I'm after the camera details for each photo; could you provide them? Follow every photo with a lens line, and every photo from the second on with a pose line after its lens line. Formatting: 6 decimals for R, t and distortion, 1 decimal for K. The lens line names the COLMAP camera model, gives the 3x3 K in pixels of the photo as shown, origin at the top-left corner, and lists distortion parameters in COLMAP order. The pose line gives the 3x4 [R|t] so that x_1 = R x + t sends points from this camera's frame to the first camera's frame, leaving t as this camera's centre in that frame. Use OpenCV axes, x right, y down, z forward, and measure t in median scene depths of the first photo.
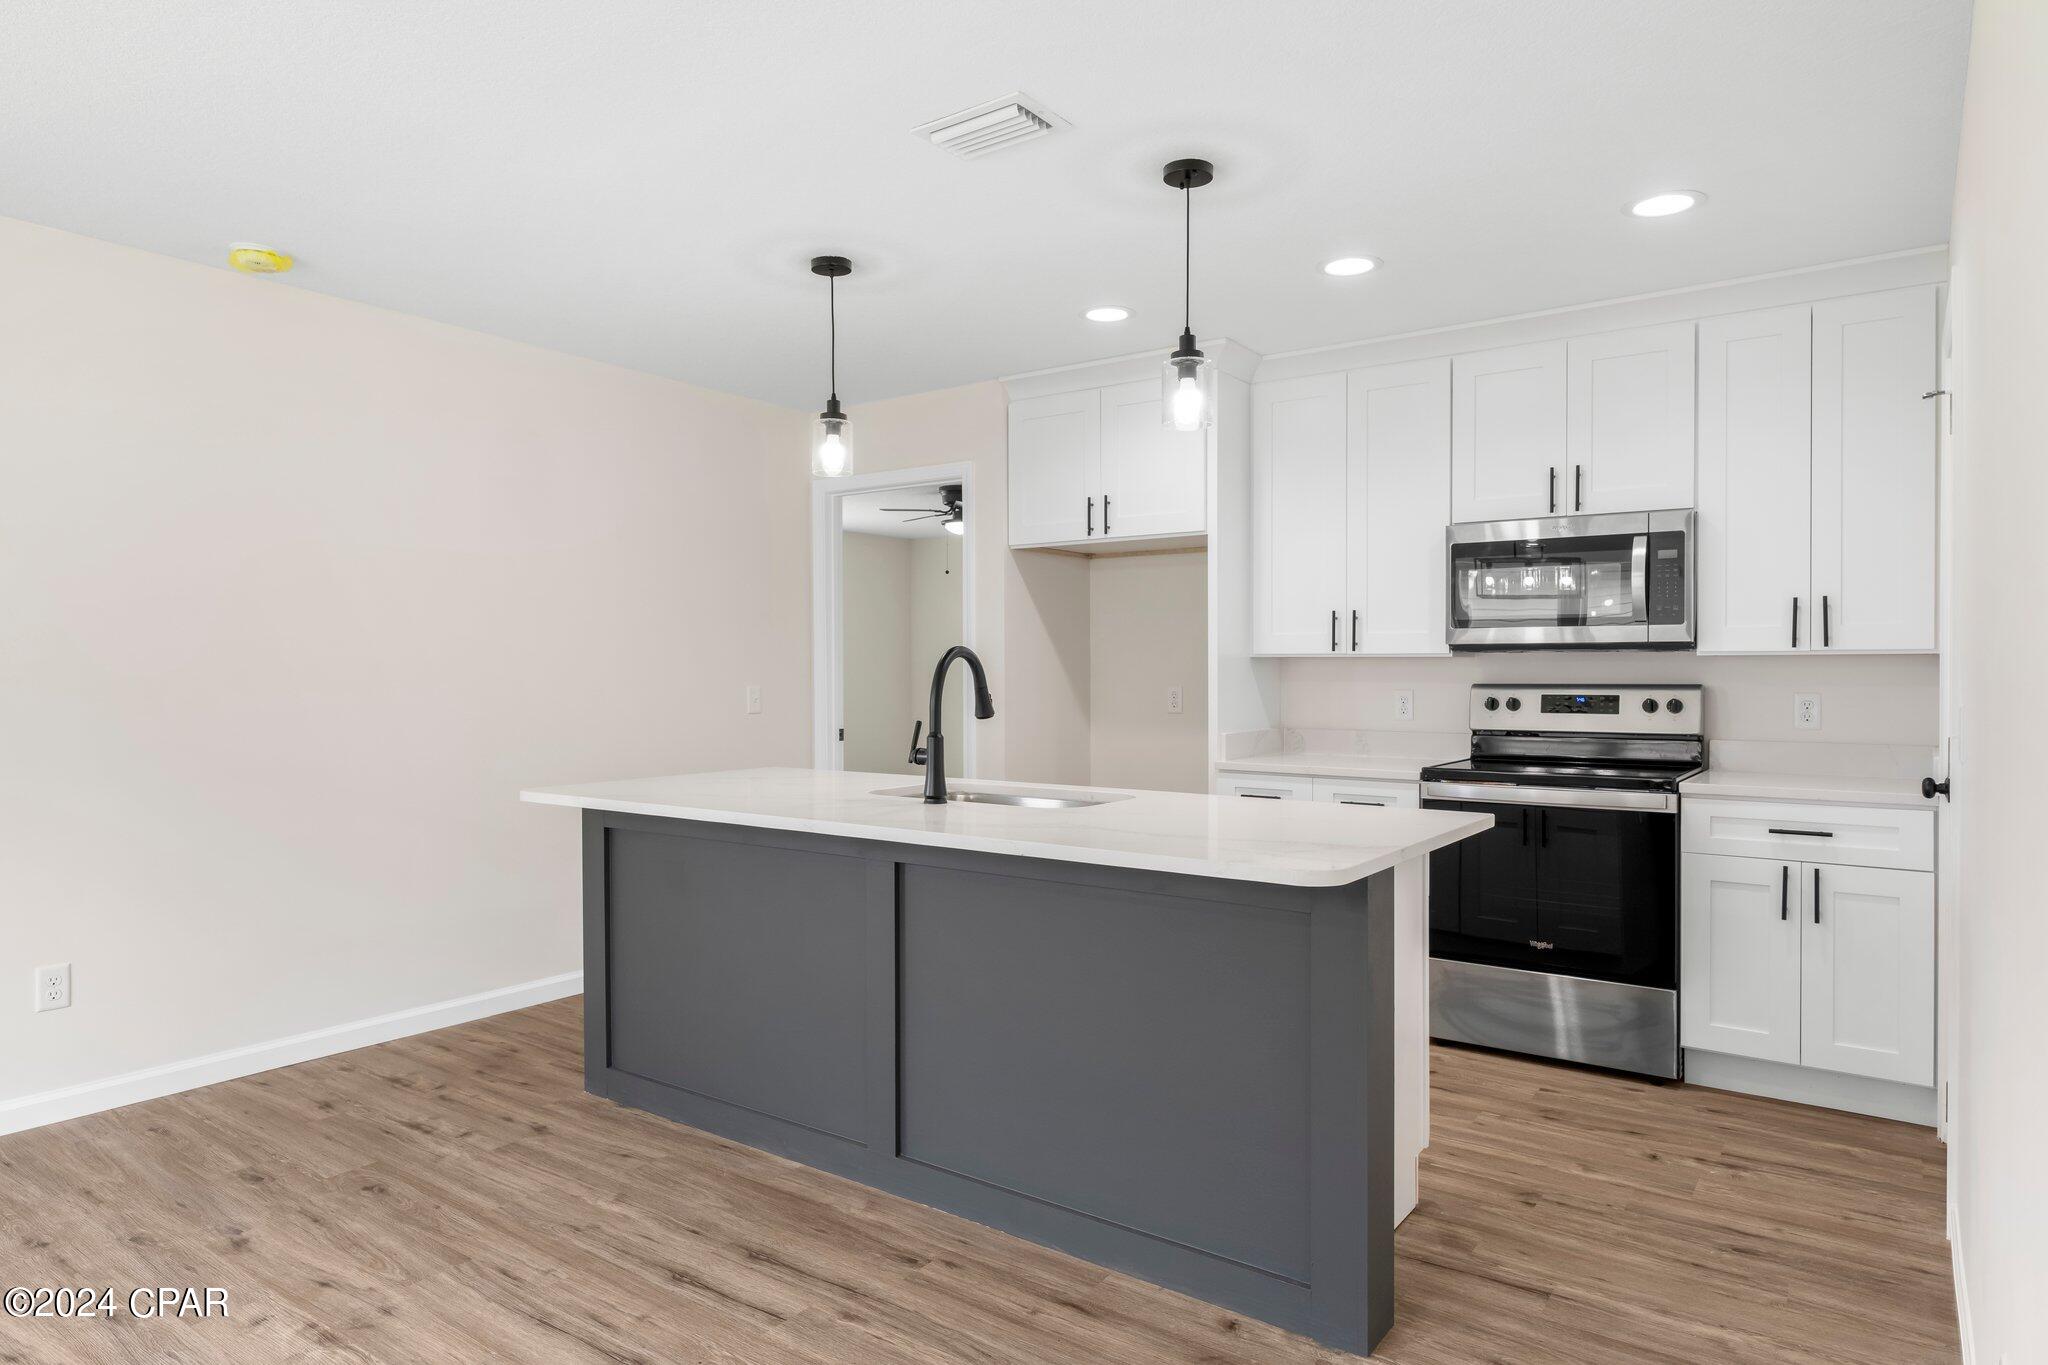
lens RADIAL K [[1224.2, 0, 1015.8], [0, 1224.2, 678.3], [0, 0, 1]] dist [0.004483, 0.000174]
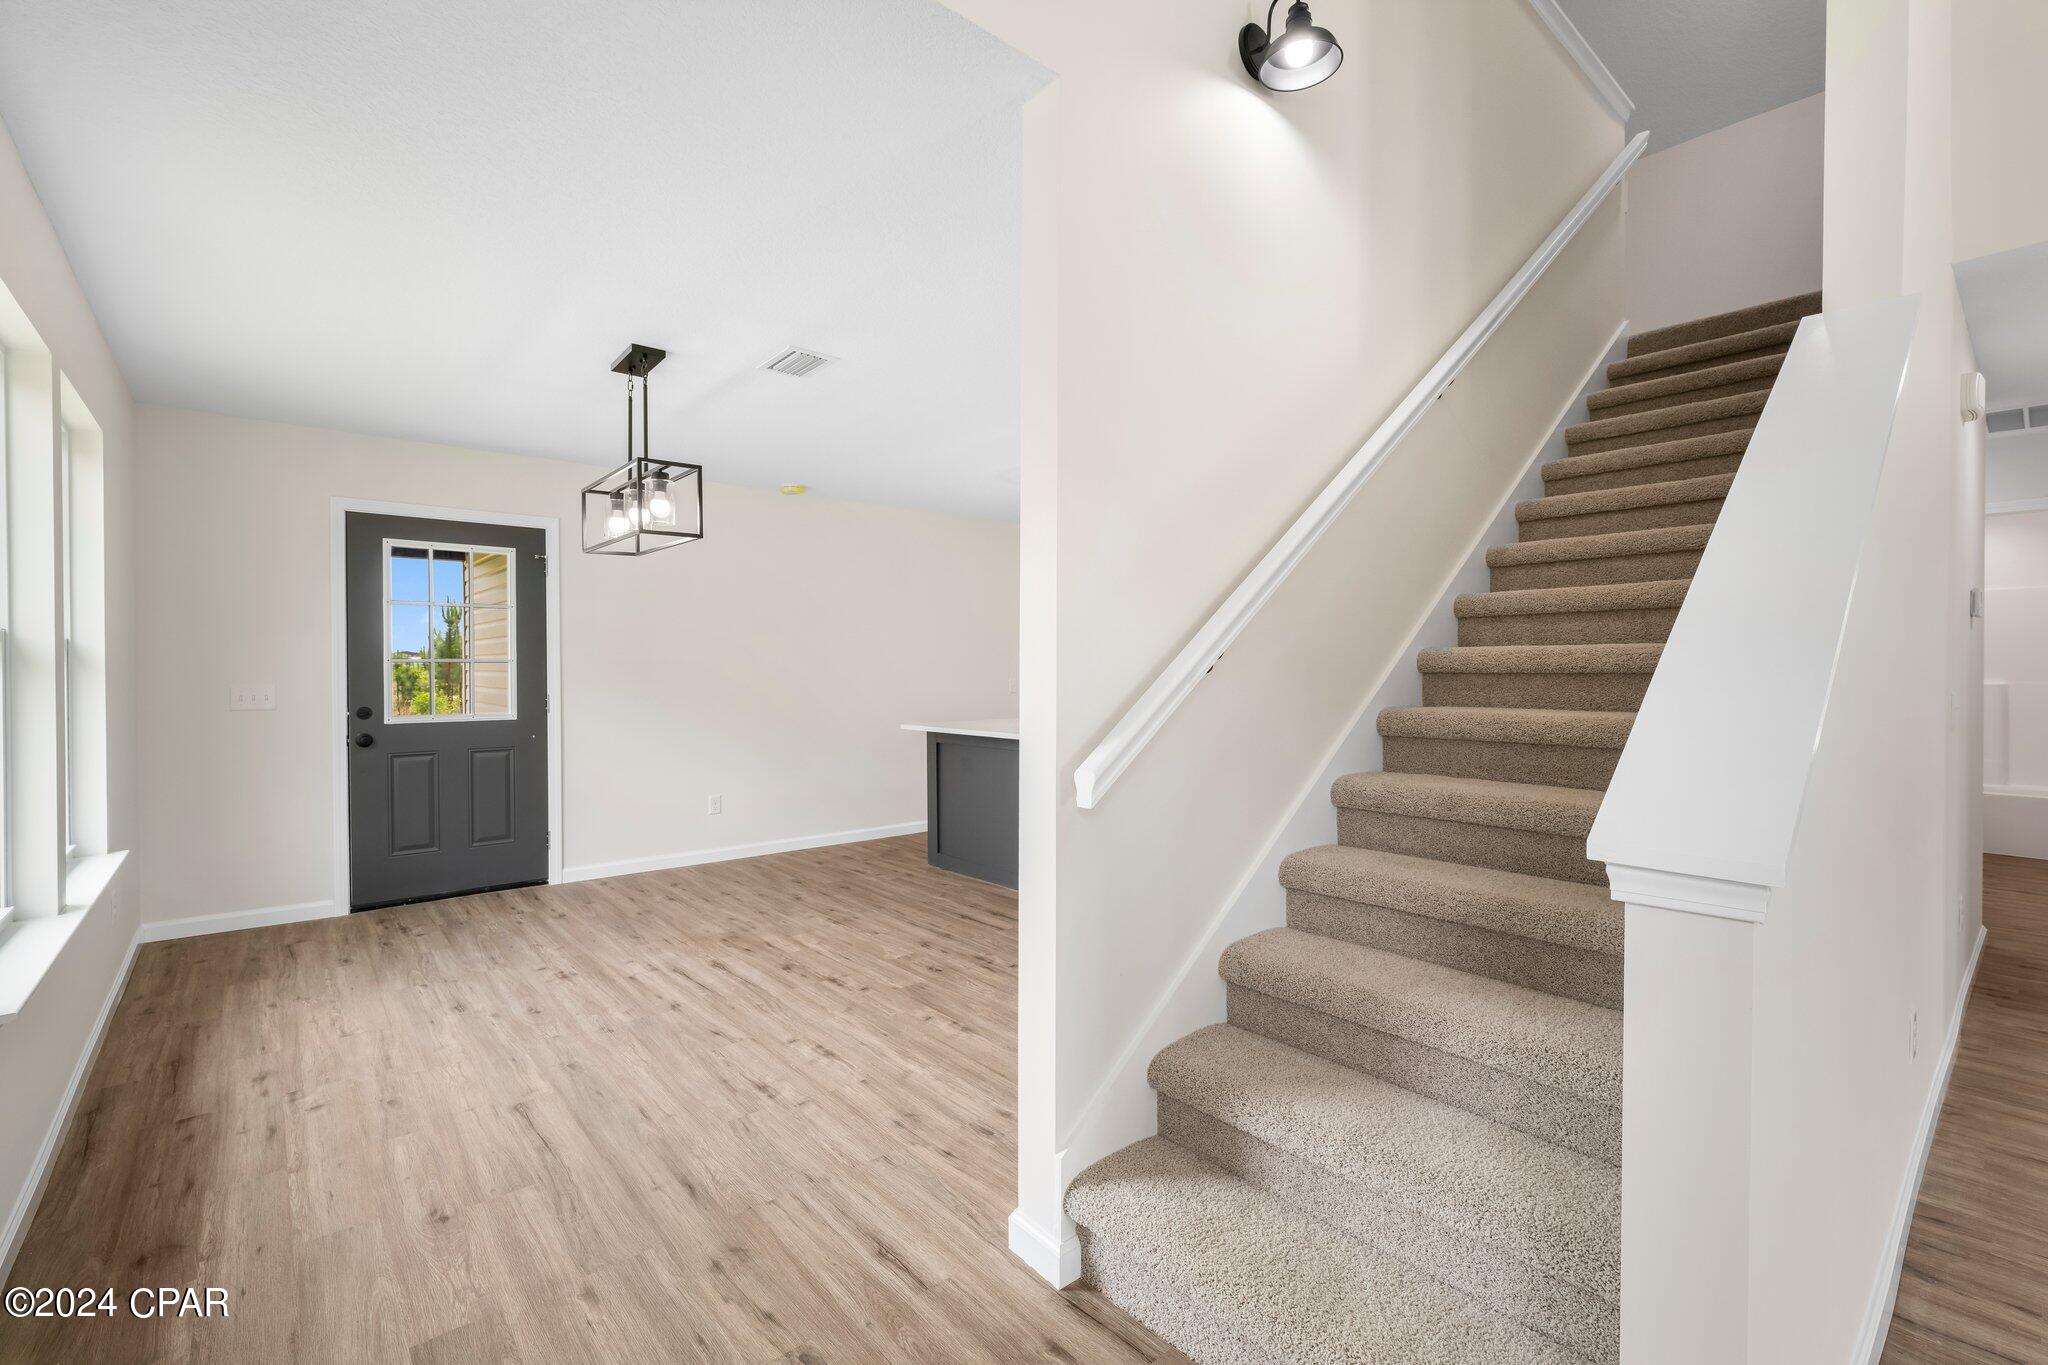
lens RADIAL K [[890.4, 0, 1025.6], [0, 890.4, 677.6], [0, 0, 1]] dist [0.002569, -0.000410]
pose [[0.973761, 0.002302, -0.227562, 0.203438], [-0.001798, 0.999995, 0.002423, 0.001706], [0.227567, -0.001951, 0.973761, -0.577642]]
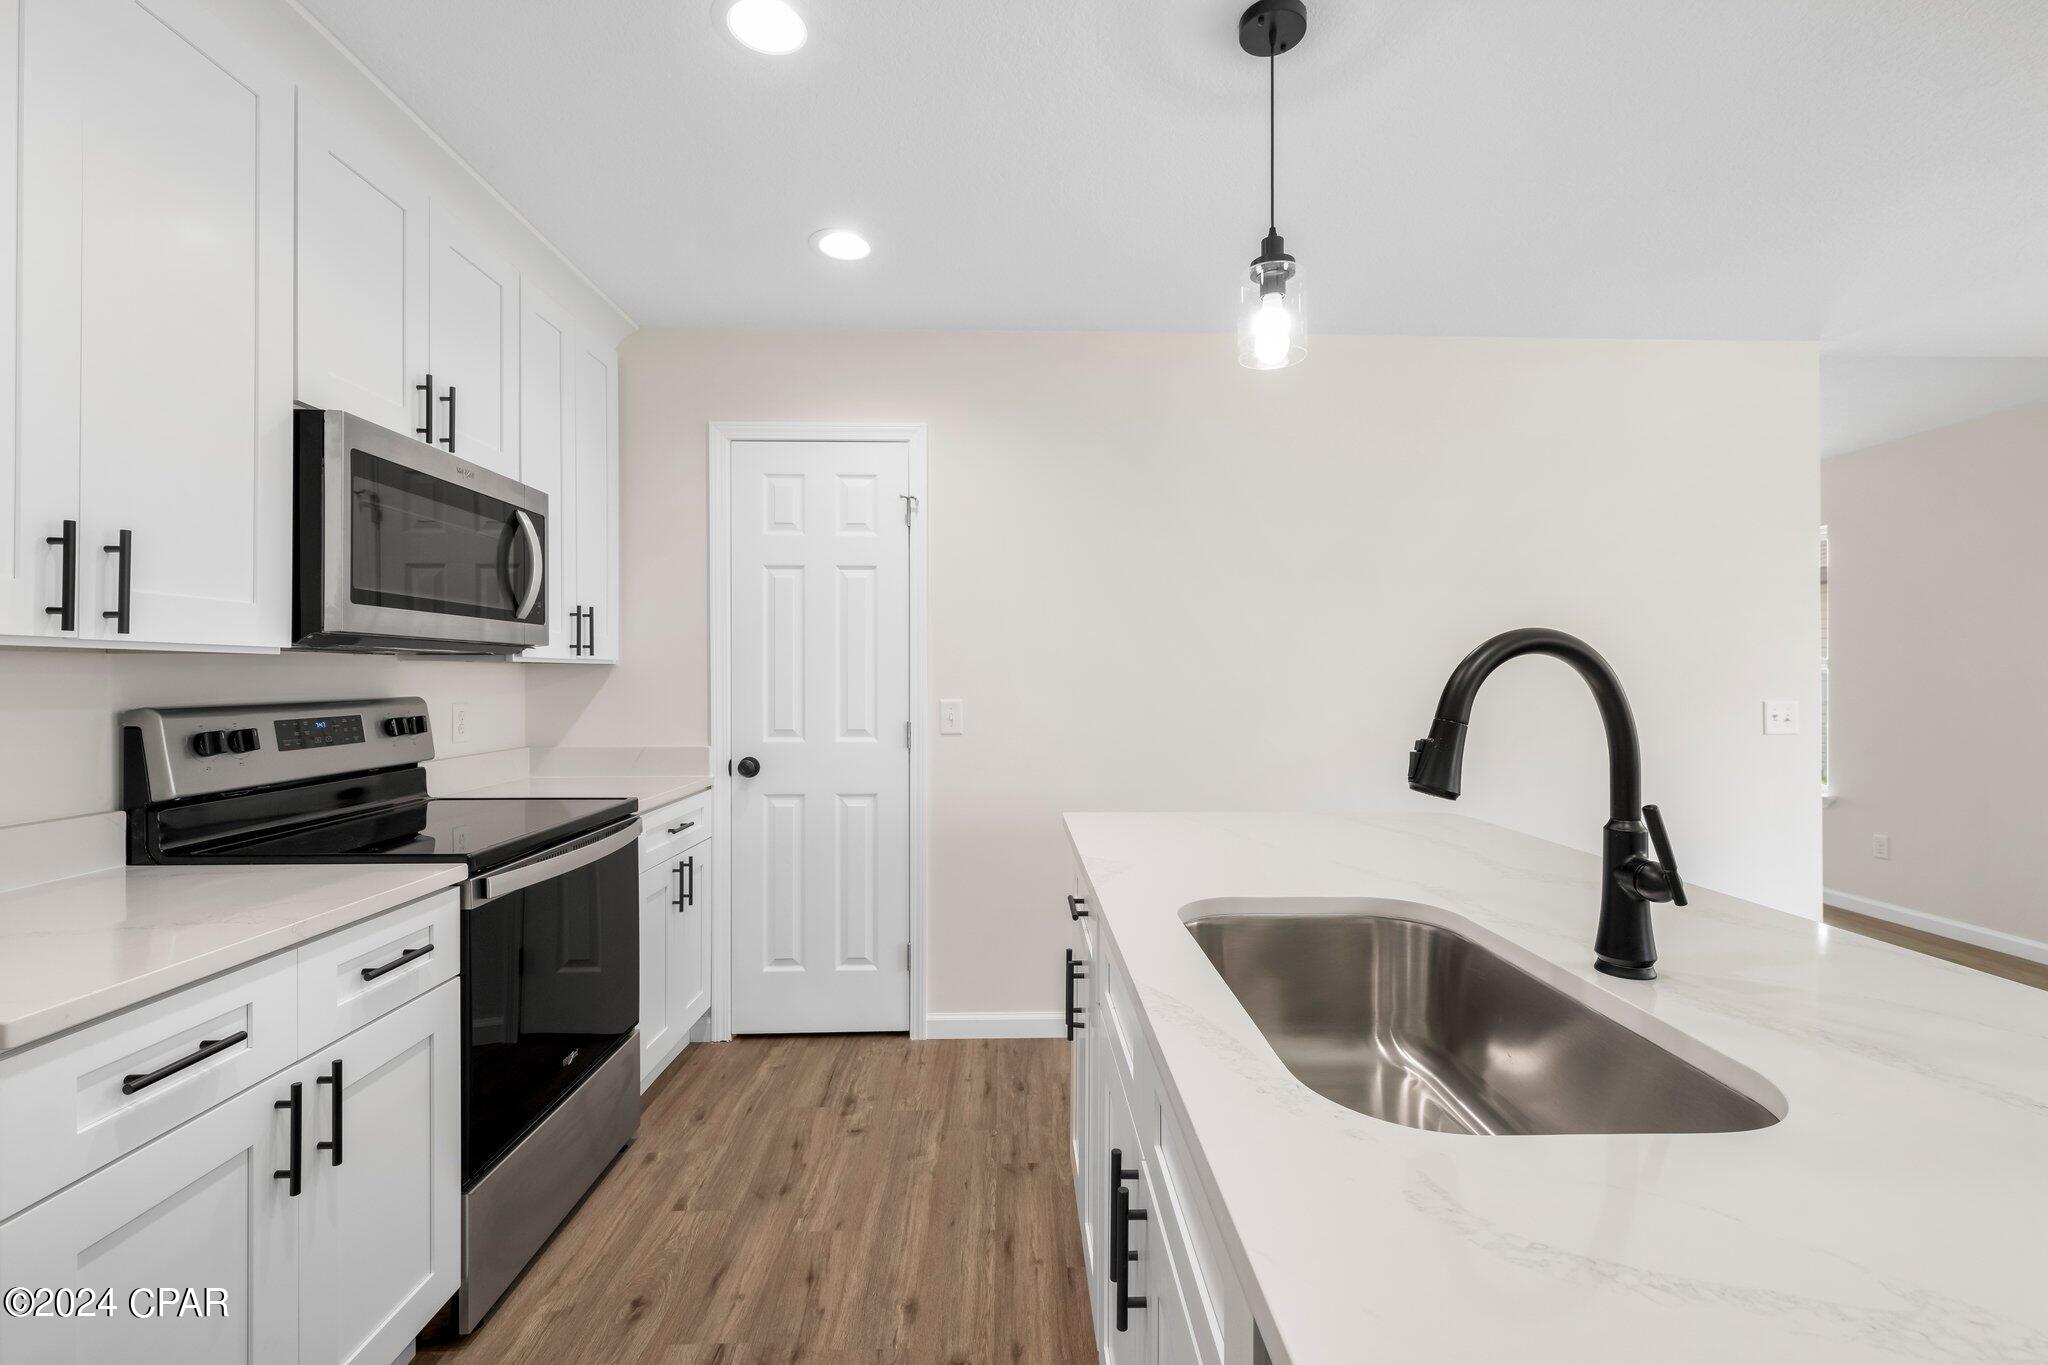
lens RADIAL K [[890.4, 0, 1025.6], [0, 890.4, 677.6], [0, 0, 1]] dist [0.002569, -0.000410]
pose [[-0.610901, -0.002142, 0.791704, -0.188087], [0.005885, 0.999956, 0.007246, -0.012007], [-0.791685, 0.009085, -0.610861, 1.354206]]
